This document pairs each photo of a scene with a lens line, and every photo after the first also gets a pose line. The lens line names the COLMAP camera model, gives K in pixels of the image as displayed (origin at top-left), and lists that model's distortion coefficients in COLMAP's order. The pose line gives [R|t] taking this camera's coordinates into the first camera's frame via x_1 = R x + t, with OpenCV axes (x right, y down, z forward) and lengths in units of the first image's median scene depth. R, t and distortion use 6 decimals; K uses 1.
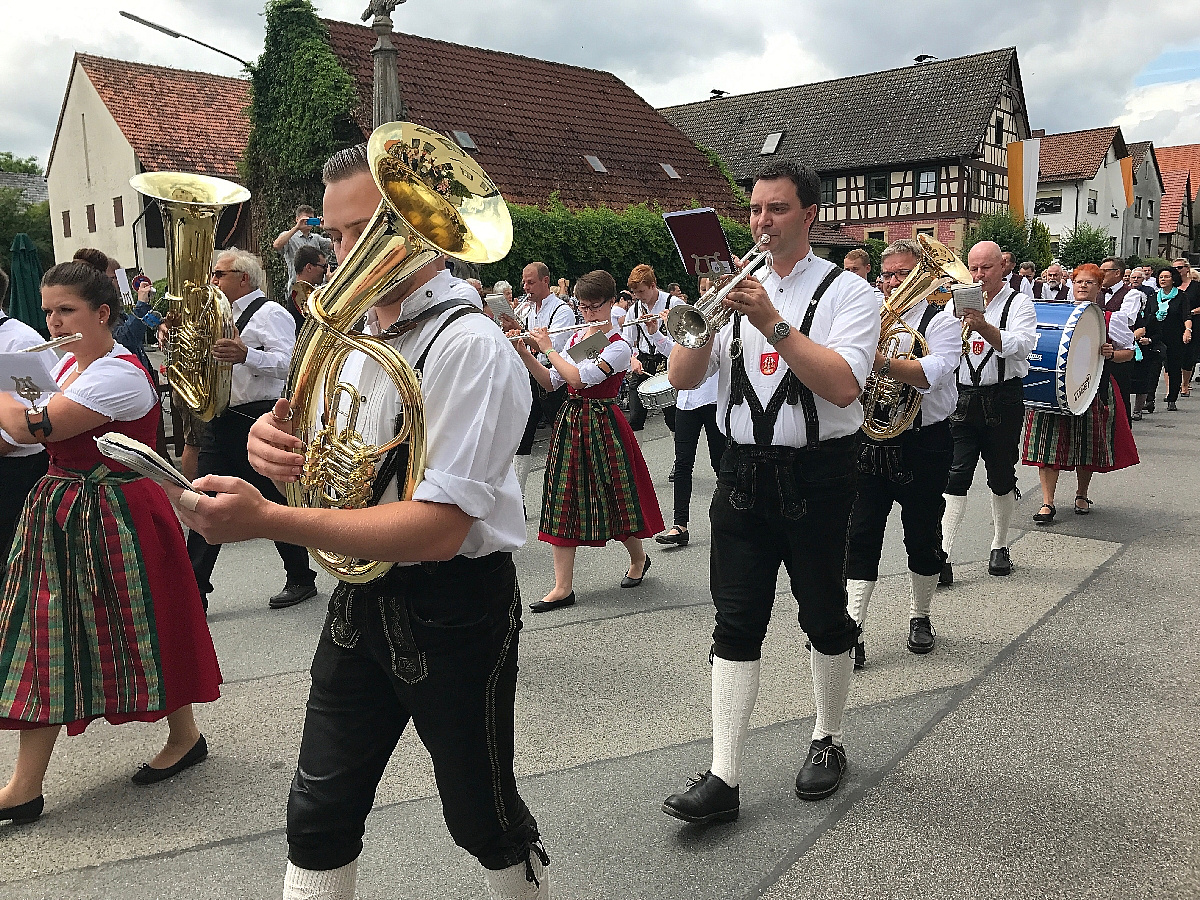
lens RADIAL K [[995.7, 0, 593.5], [0, 995.7, 448.3], [0, 0, 1]] dist [-0.026484, 0.083689]
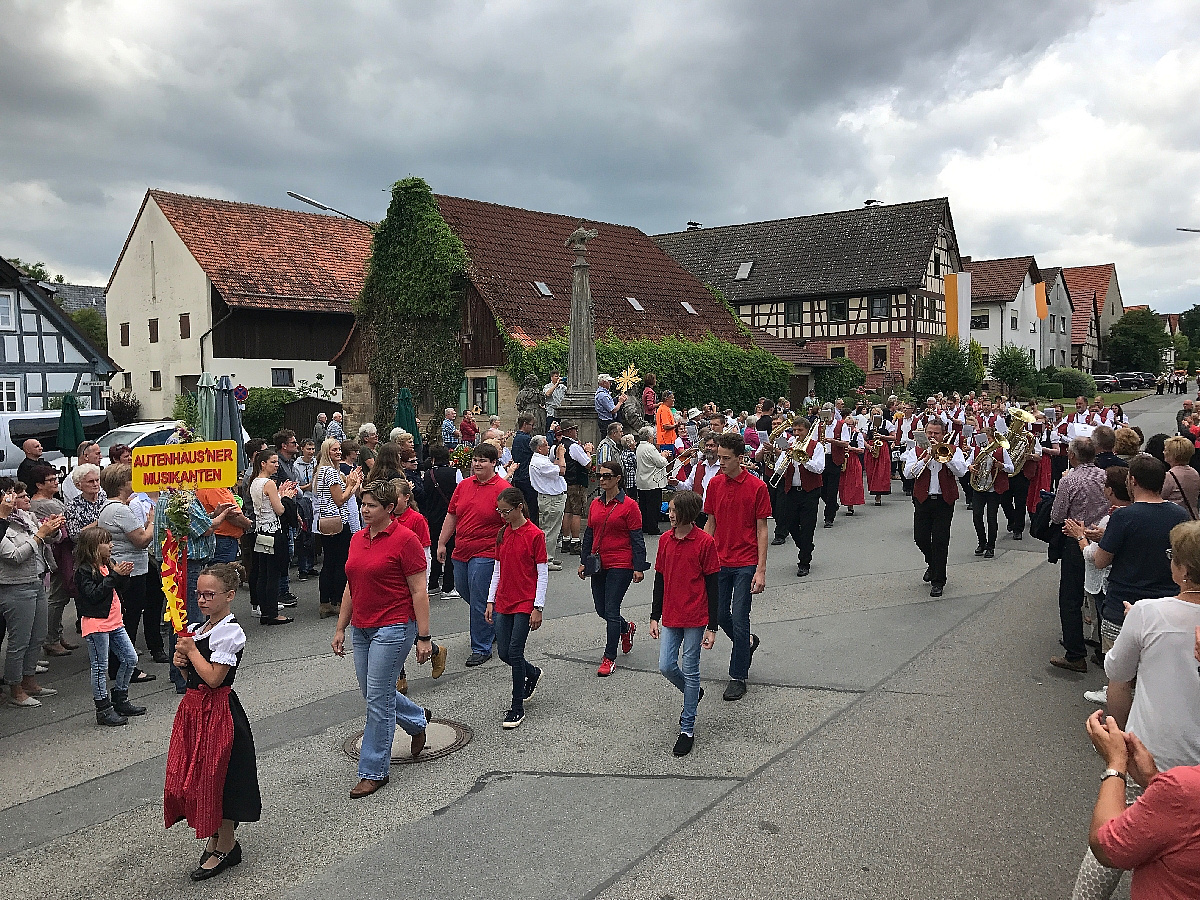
lens RADIAL K [[991.6, 0, 598.3], [0, 991.6, 444.6], [0, 0, 1]] dist [0.017923, -0.001361]
pose [[0.997957, 0.002744, 0.063823, -0.072596], [0.003508, 0.995215, -0.097648, 0.008764], [-0.063786, 0.097672, 0.993172, -0.134865]]
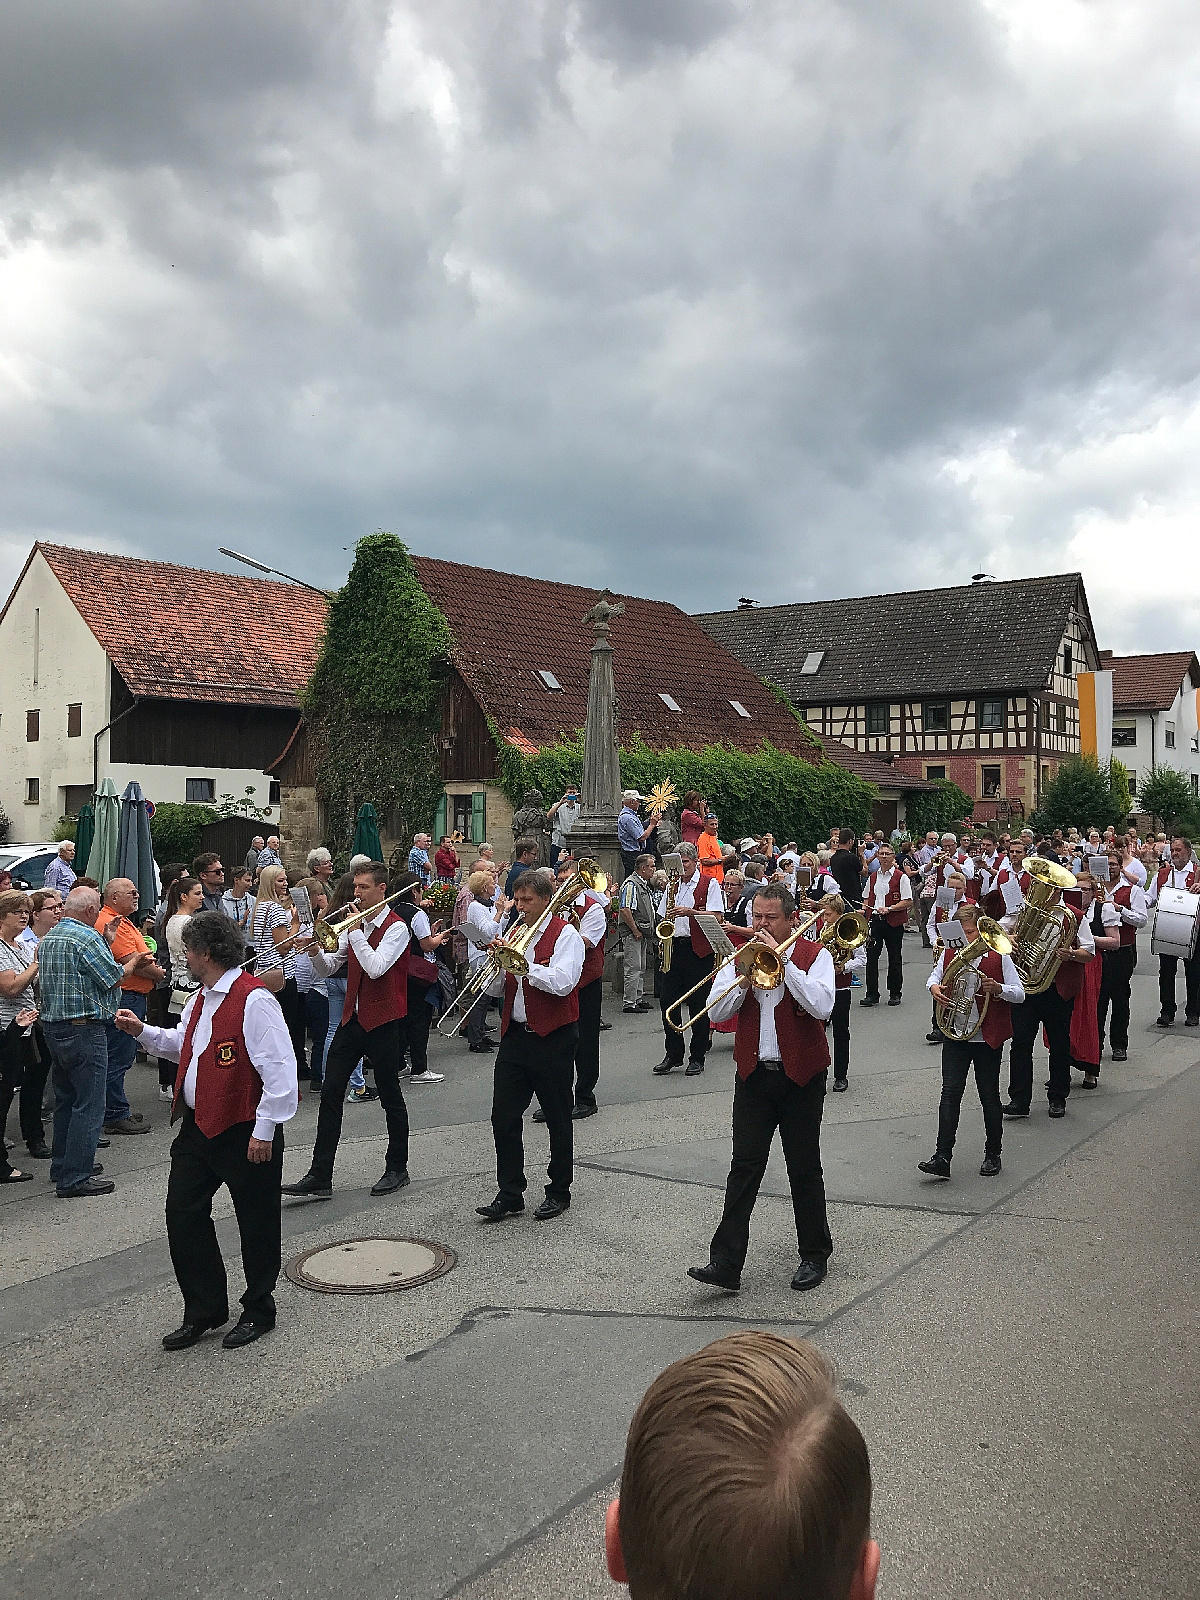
lens RADIAL K [[1321.0, 0, 609.5], [0, 1321.0, 798.2], [0, 0, 1]] dist [0.027934, -0.019343]
pose [[0.997908, 0.027471, 0.058529, -0.074510], [-0.017398, 0.985950, -0.166133, 0.010614], [-0.062270, 0.164767, 0.984365, -0.137685]]
